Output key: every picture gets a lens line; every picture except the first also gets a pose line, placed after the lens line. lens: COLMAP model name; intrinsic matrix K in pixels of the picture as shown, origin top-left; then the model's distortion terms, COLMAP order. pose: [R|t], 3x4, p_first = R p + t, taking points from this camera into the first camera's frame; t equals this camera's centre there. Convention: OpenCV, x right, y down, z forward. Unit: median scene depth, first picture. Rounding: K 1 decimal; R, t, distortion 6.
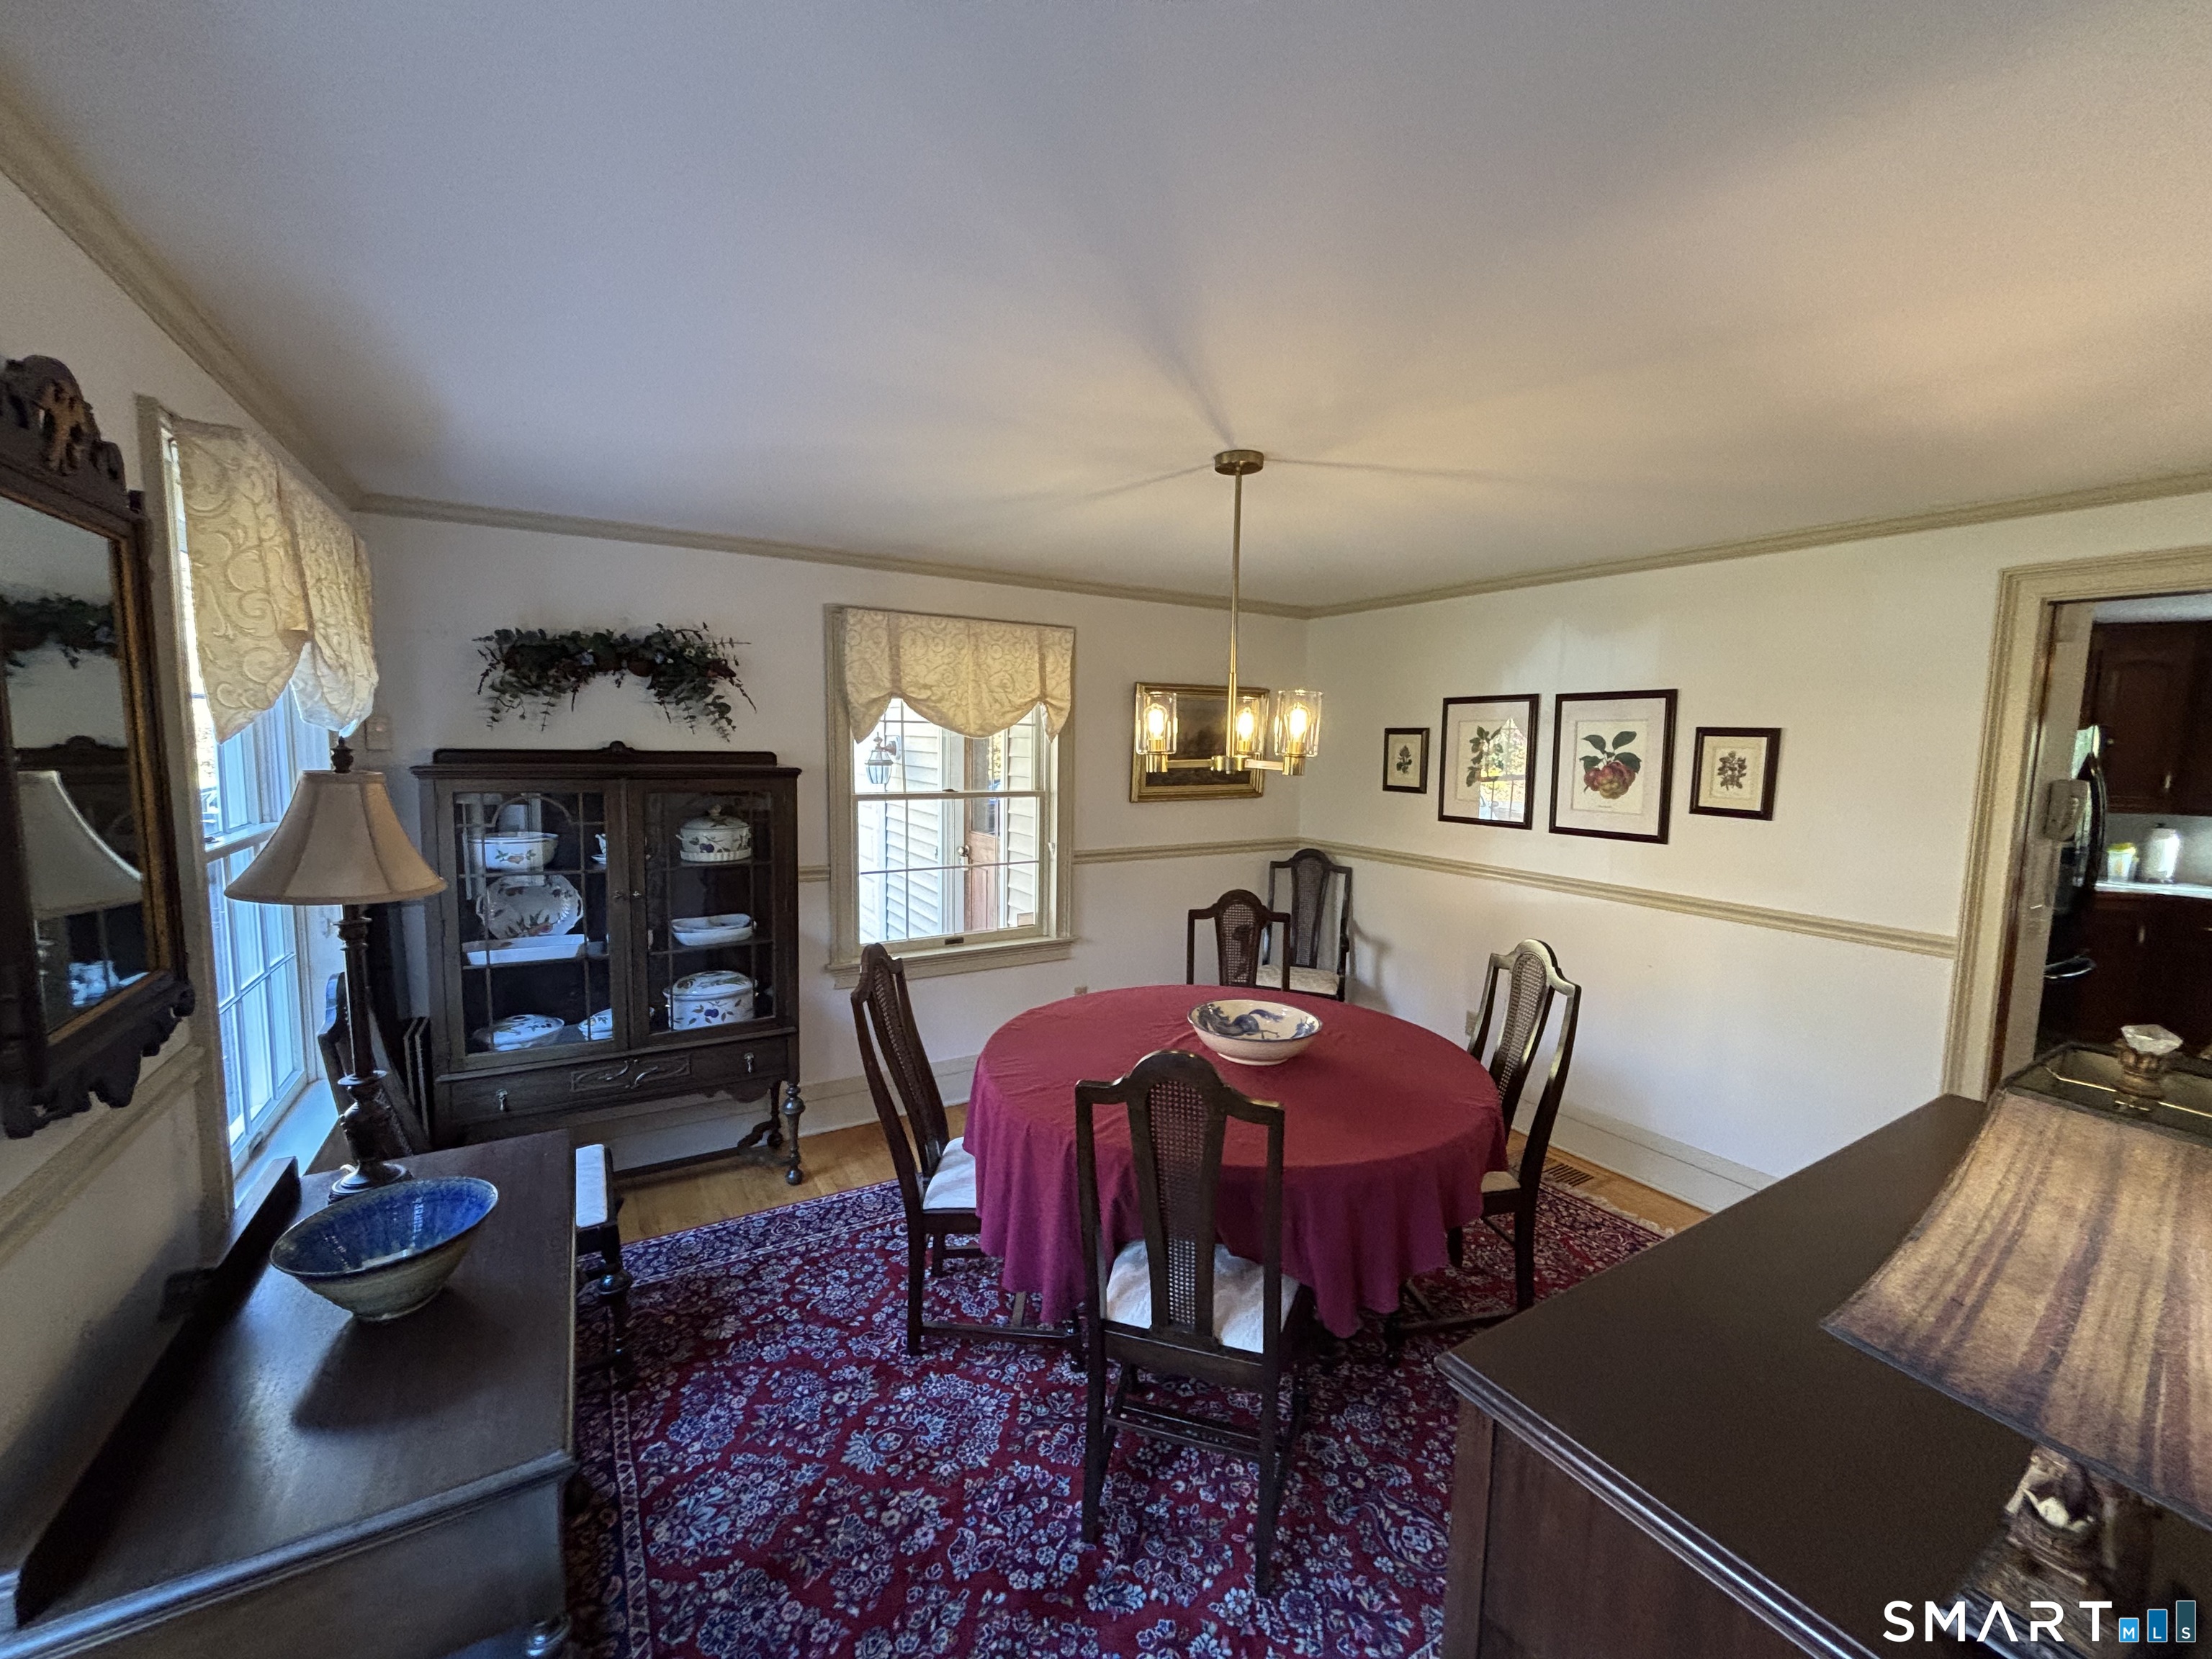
lens RADIAL K [[884.6, 0, 1097.8], [0, 884.6, 827.7], [0, 0, 1]] dist [0.001013, 0.000031]
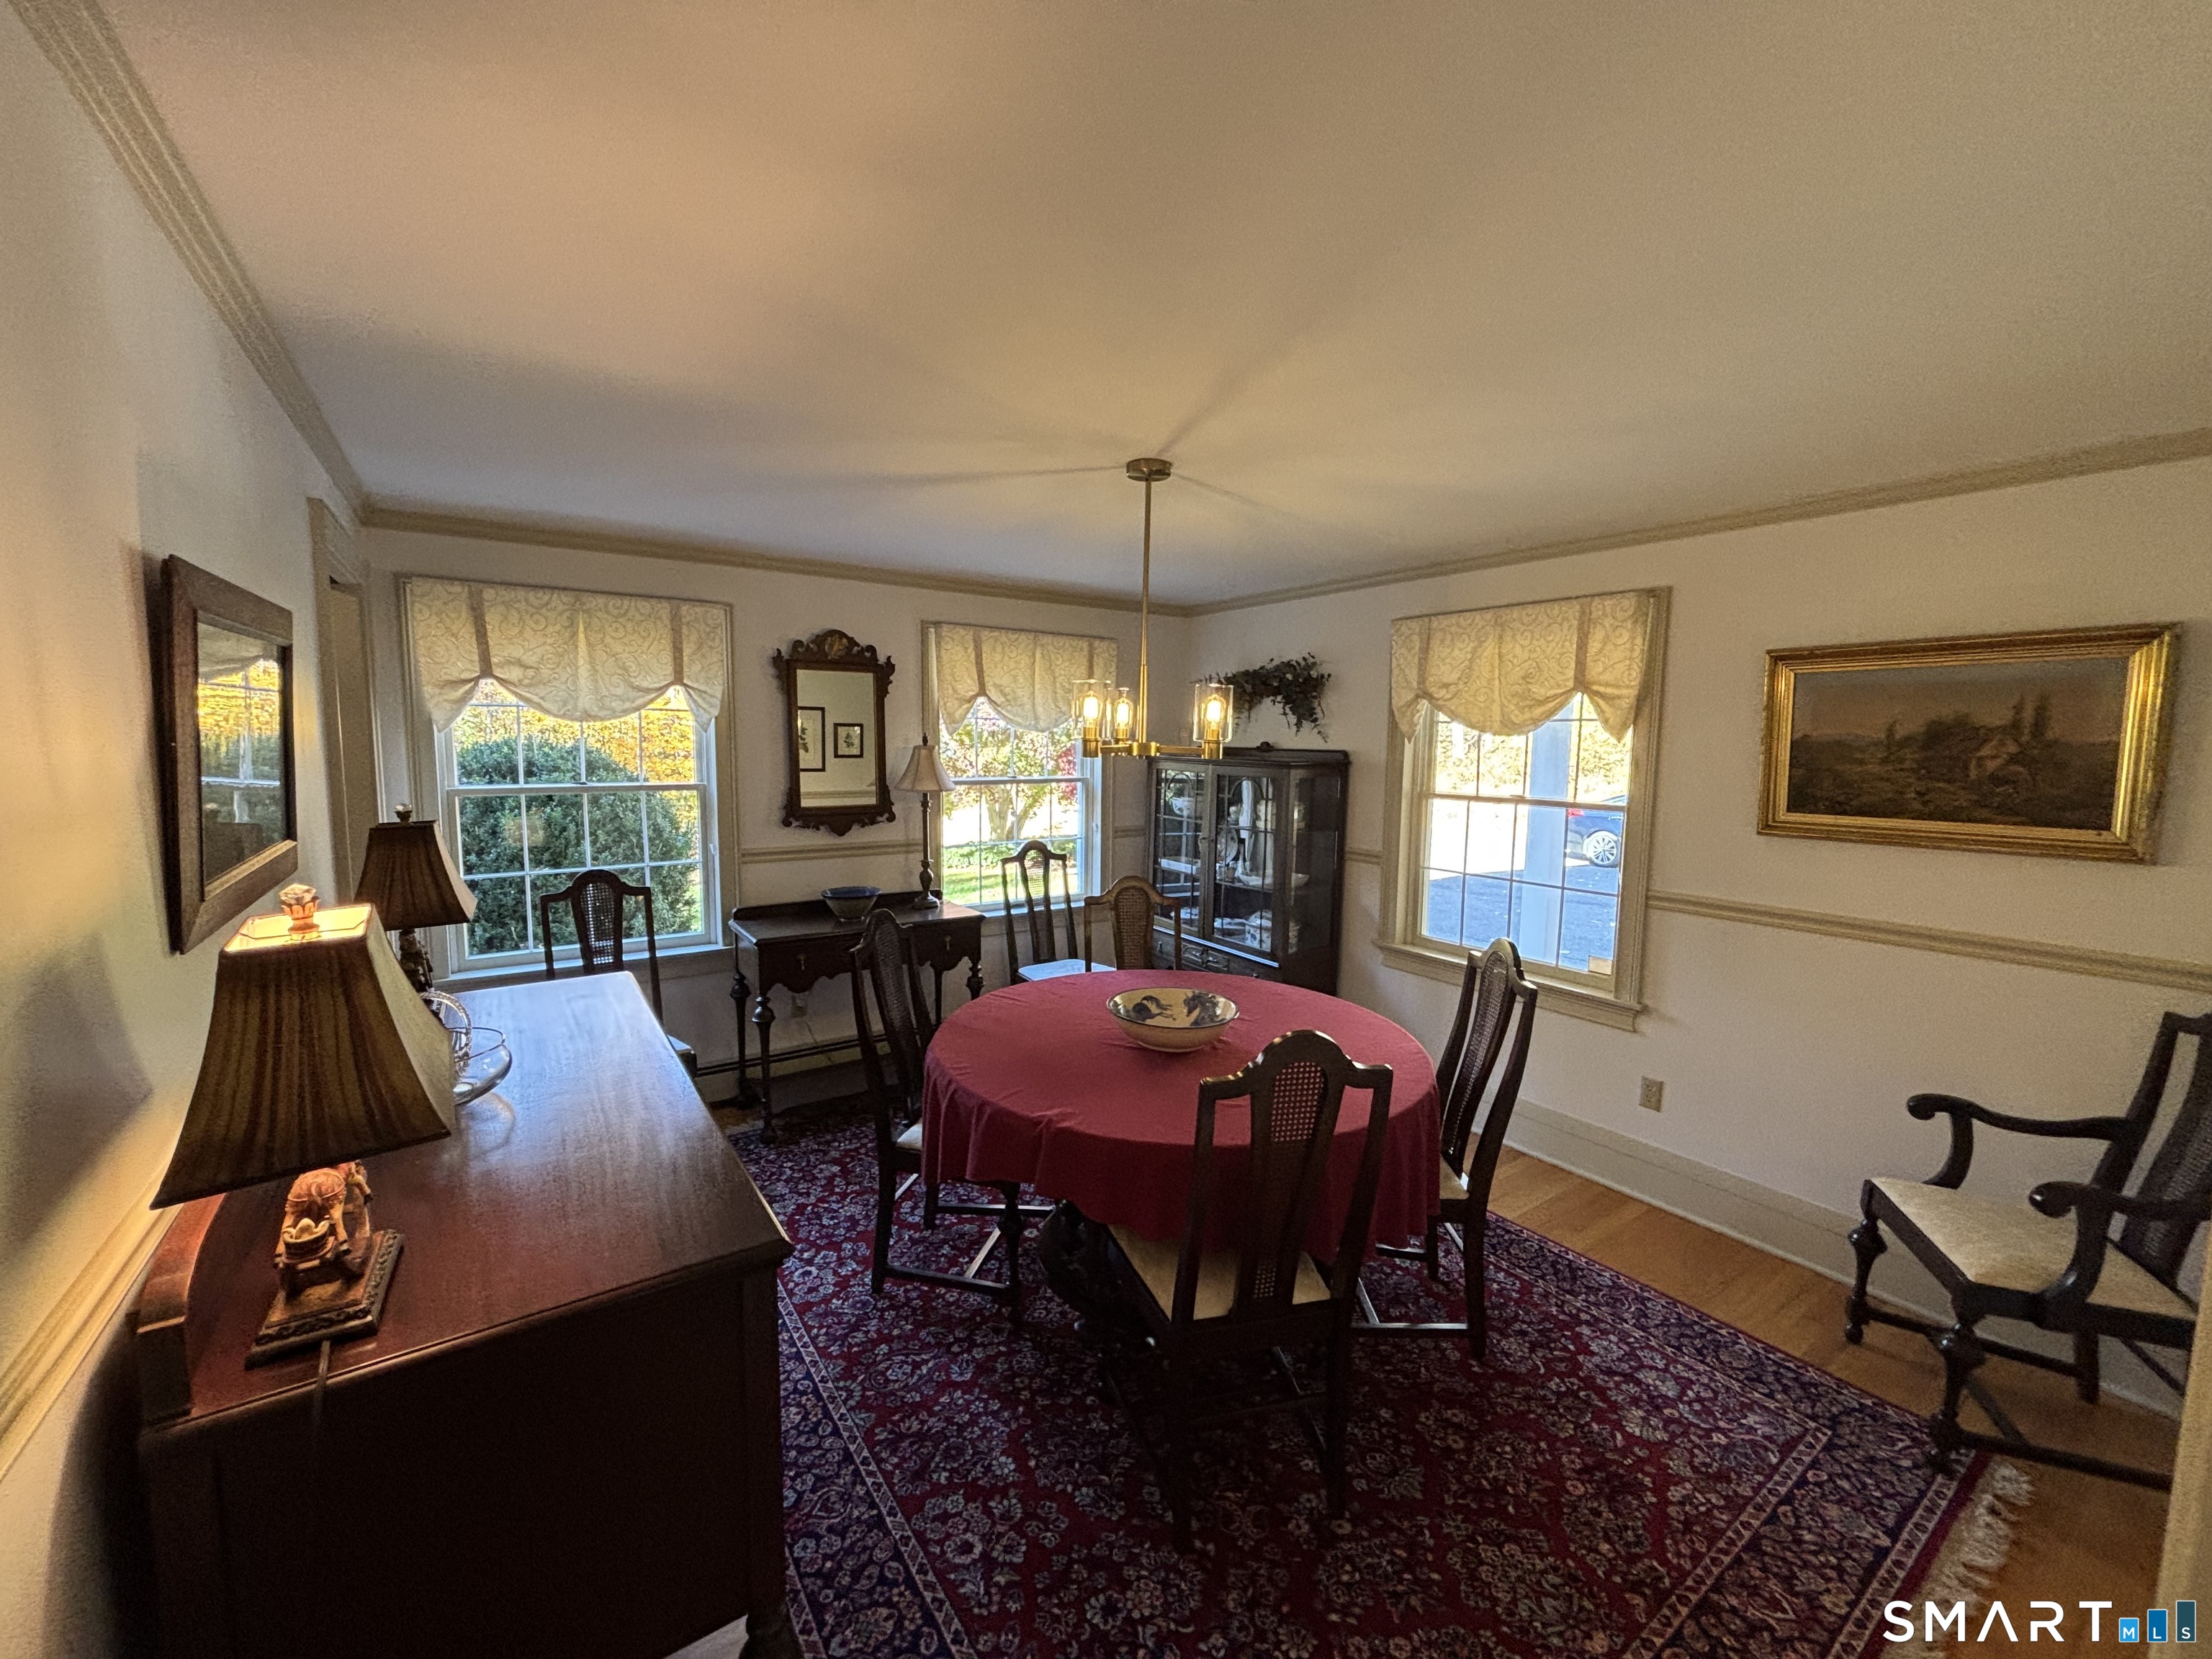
lens RADIAL K [[884.6, 0, 1098.1], [0, 884.6, 824.0], [0, 0, 1]] dist [0.001013, 0.000031]
pose [[0.059839, 0.078406, -0.995124, 0.785866], [-0.106767, 0.991694, 0.071715, -0.035920], [0.992482, 0.101955, 0.067713, 0.567600]]
